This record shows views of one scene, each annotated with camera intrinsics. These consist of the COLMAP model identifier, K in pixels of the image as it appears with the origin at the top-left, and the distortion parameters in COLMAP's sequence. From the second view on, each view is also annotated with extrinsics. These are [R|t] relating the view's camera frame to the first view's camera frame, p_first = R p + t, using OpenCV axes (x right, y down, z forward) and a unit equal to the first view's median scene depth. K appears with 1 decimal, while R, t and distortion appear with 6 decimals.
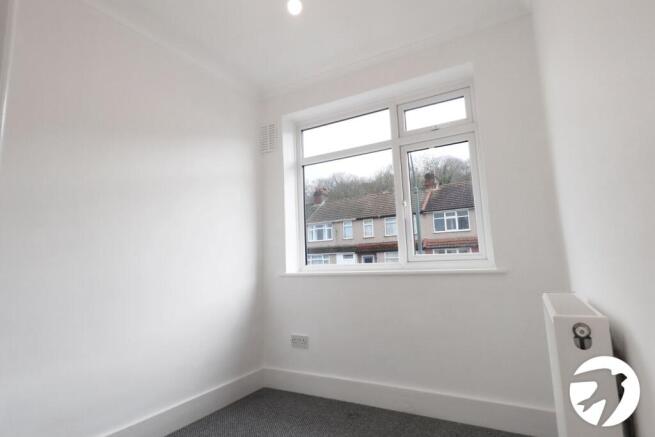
lens RADIAL K [[374.7, 0, 289.2], [0, 374.7, 200.7], [0, 0, 1]] dist [0.003822, 0.001081]
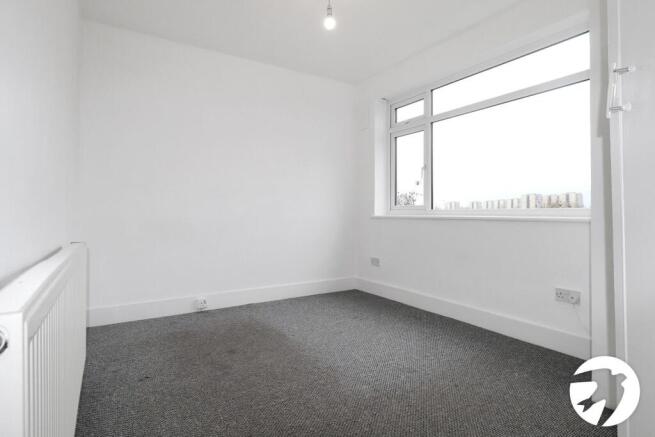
lens RADIAL K [[374.7, 0, 328.0], [0, 374.7, 214.5], [0, 0, 1]] dist [0.003822, 0.001081]
pose [[0.895395, 0.031043, -0.444188, 0.456787], [0.053247, 0.982943, 0.176032, -0.064197], [0.442077, -0.181270, 0.878470, -0.298751]]
